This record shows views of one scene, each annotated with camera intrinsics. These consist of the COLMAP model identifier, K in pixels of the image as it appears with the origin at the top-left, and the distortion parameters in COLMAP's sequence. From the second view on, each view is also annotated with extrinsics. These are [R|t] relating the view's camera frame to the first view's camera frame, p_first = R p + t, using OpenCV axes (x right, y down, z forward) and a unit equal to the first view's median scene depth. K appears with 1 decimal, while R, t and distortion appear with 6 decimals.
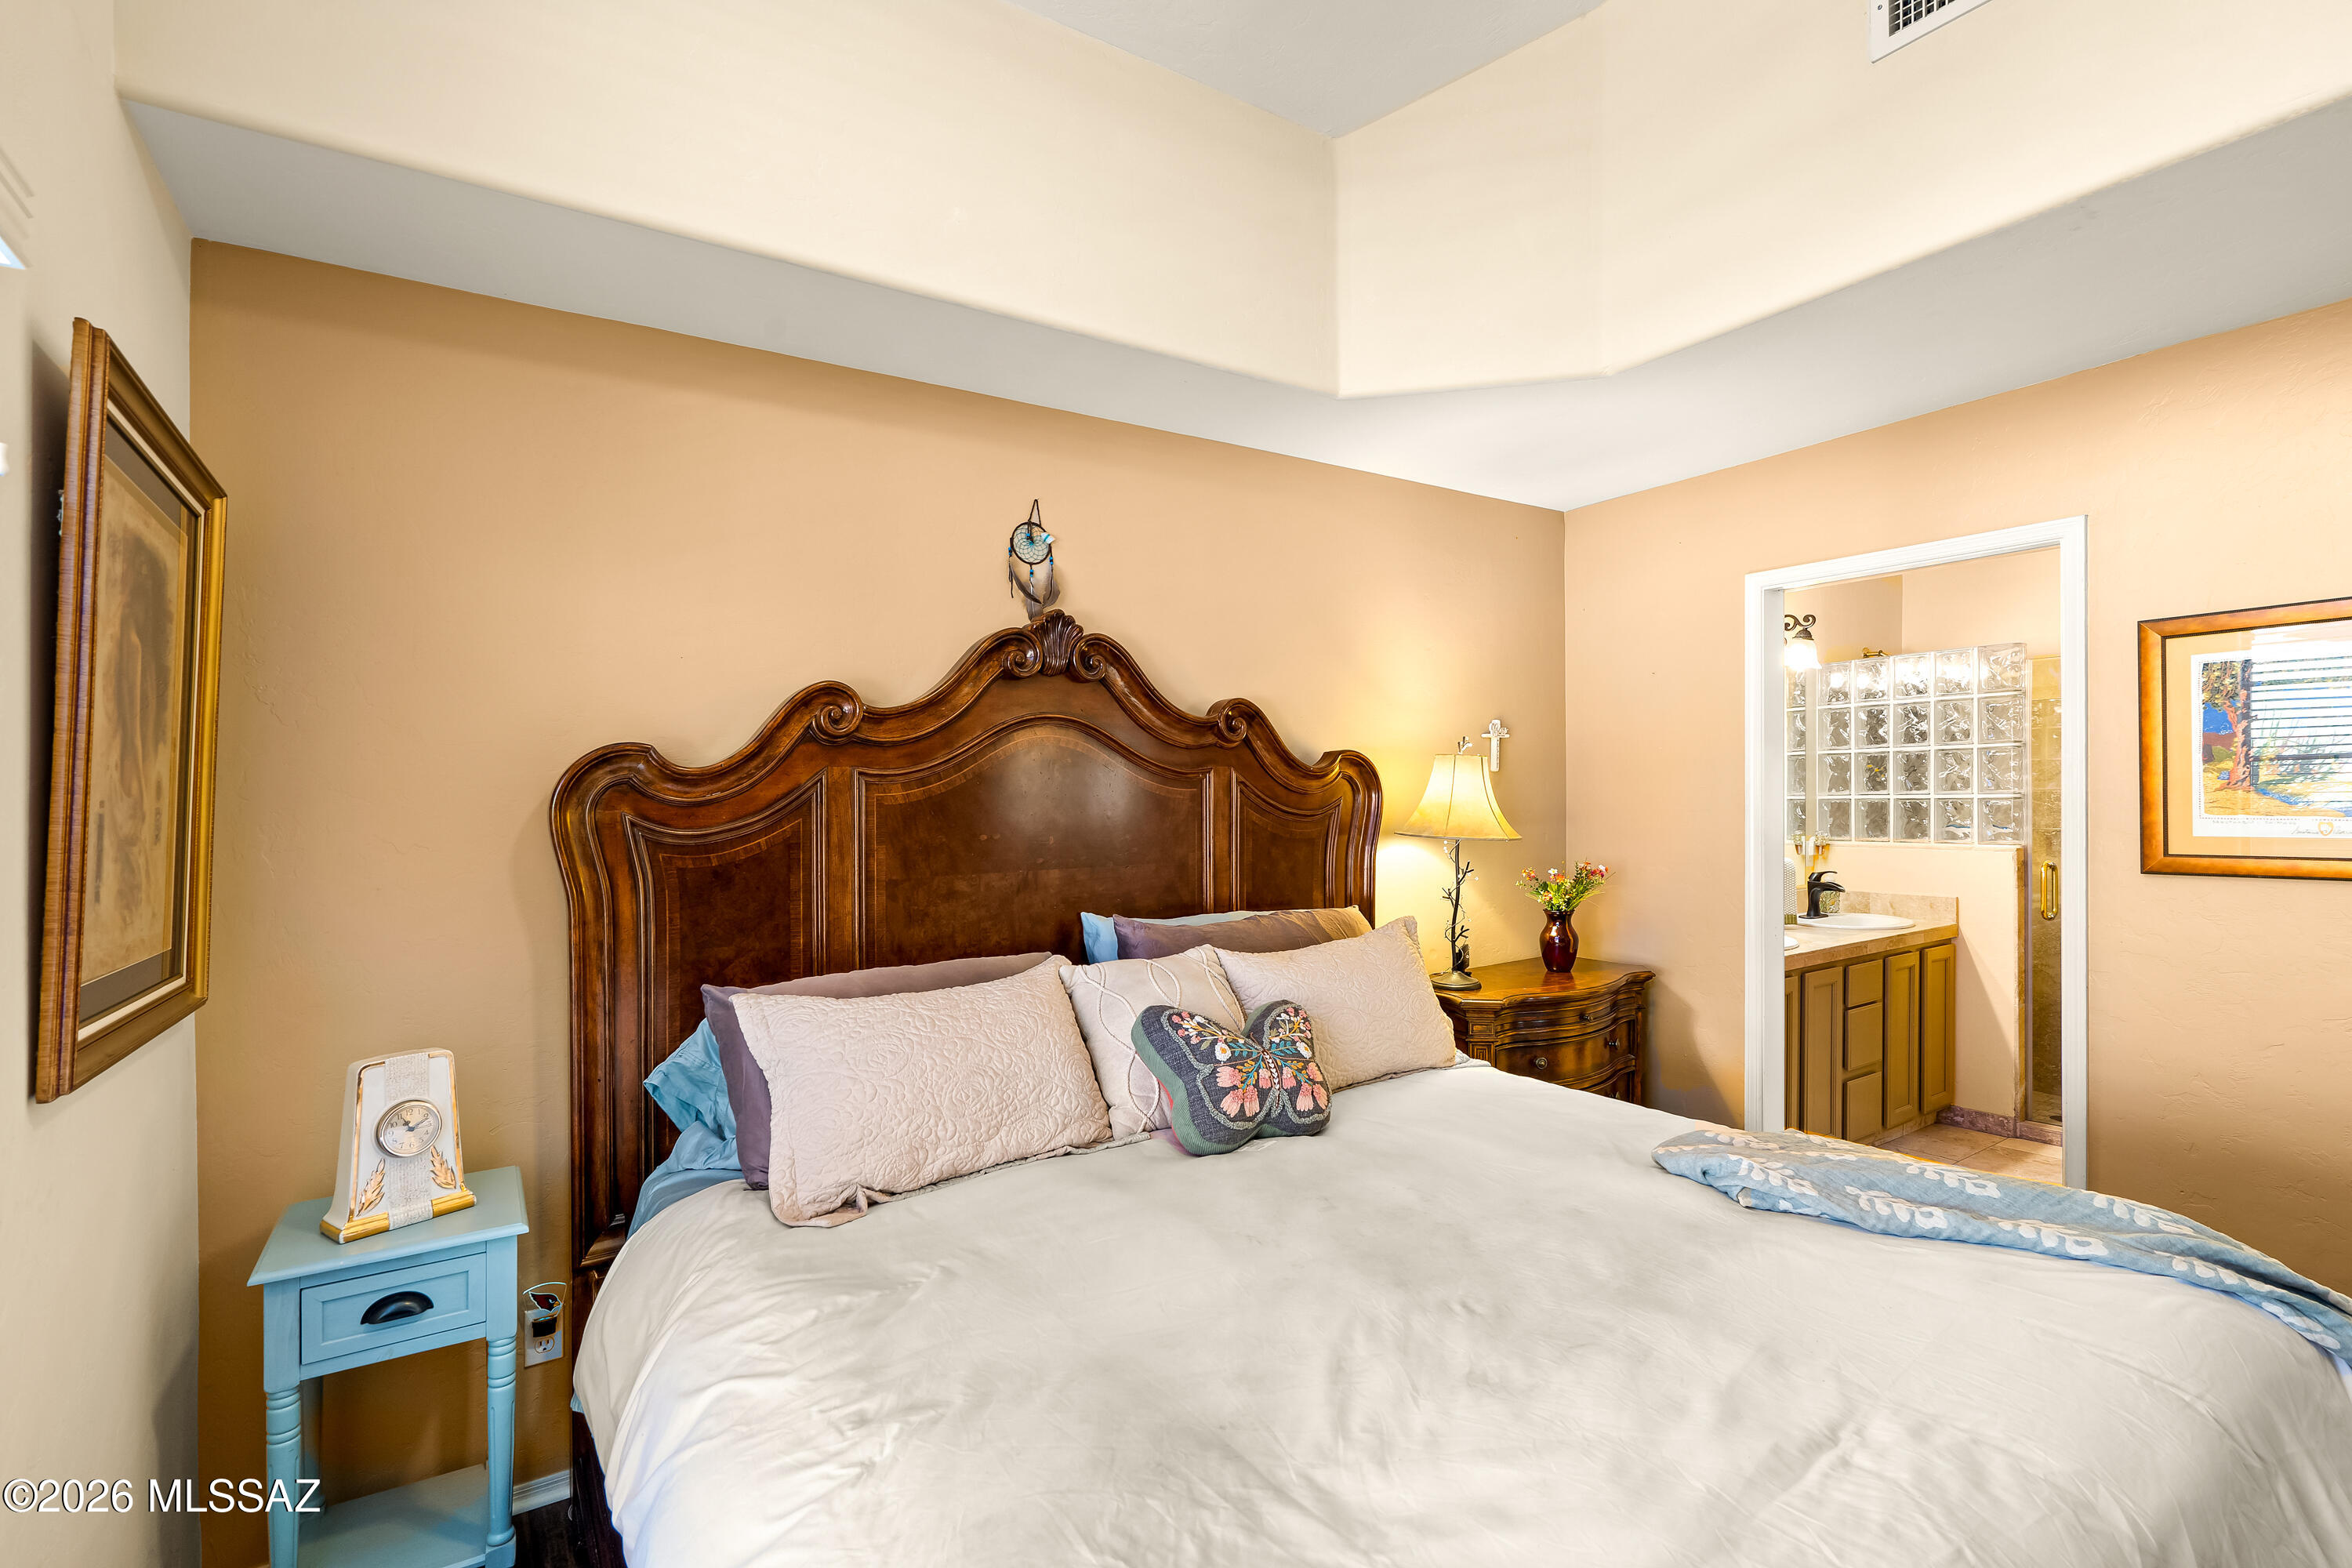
lens RADIAL K [[1057.5, 0, 1176.2], [0, 1057.5, 797.5], [0, 0, 1]] dist [-0.004736, -0.000141]
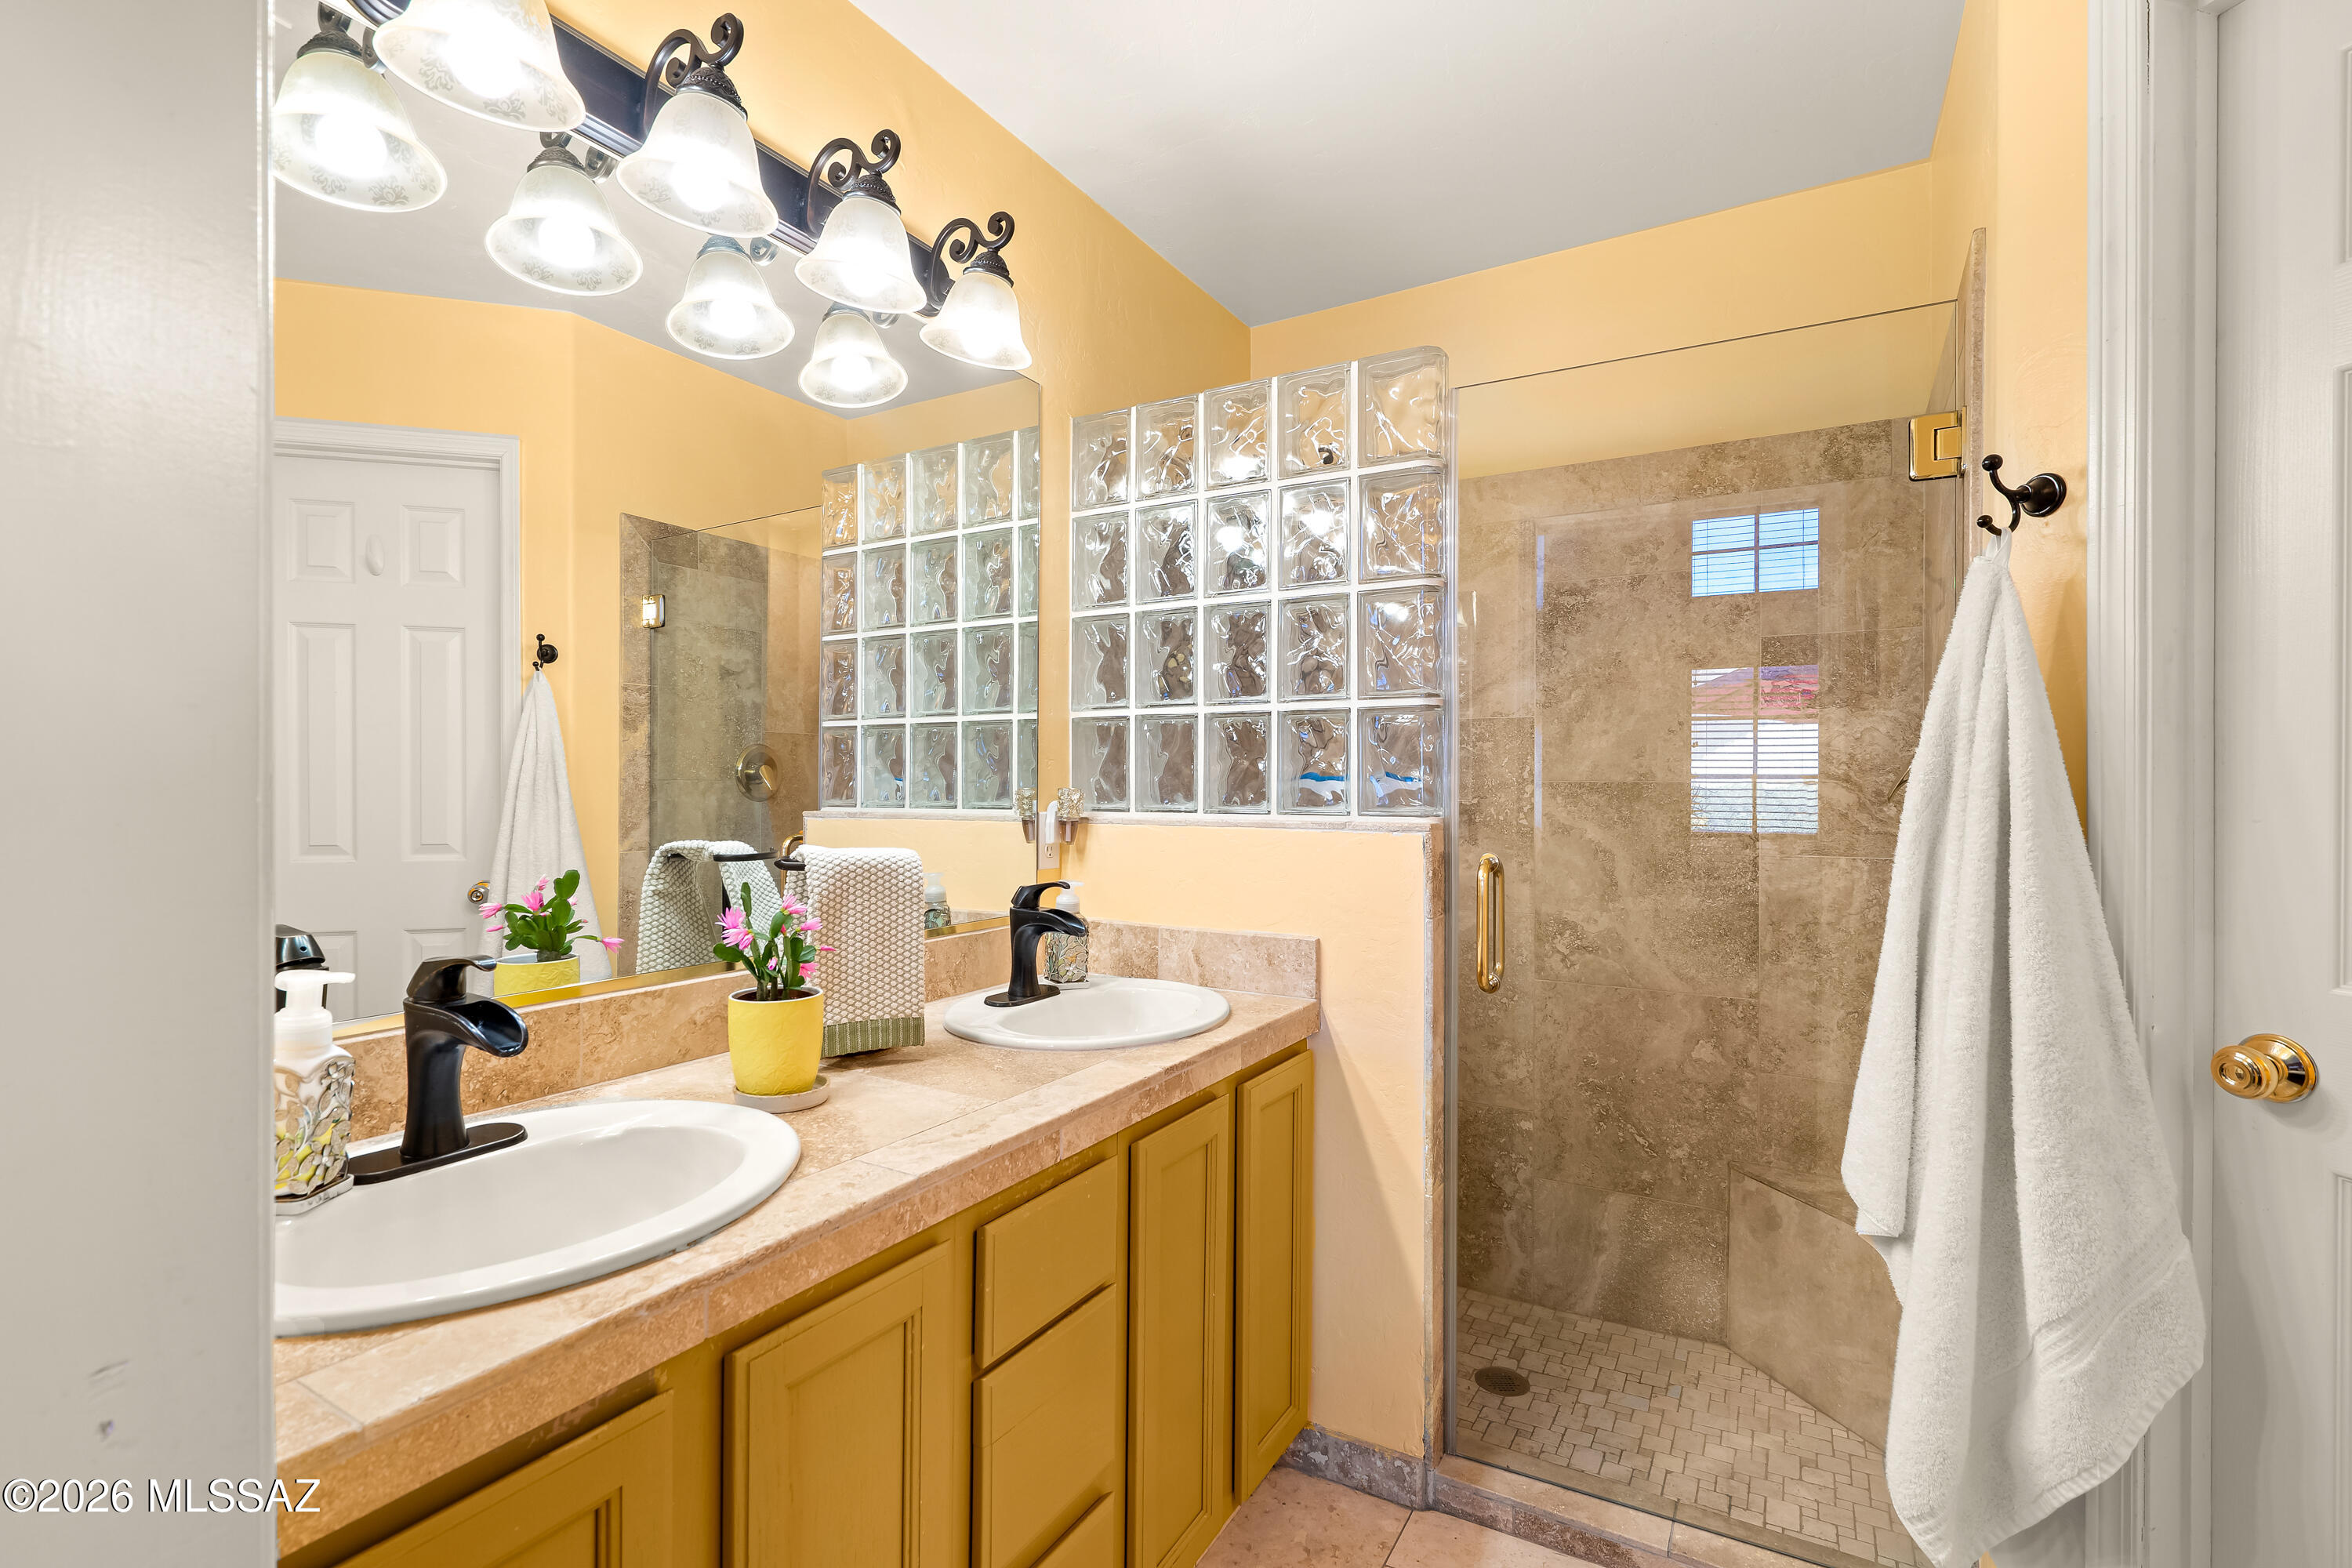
lens RADIAL K [[1087.4, 0, 1202.6], [0, 1087.4, 761.8], [0, 0, 1]] dist [0.000721, 0.000755]
pose [[0.880782, 0.022207, 0.473002, 0.467833], [-0.010577, 0.999573, -0.027232, 0.033253], [-0.473405, 0.018982, 0.880640, 0.604610]]
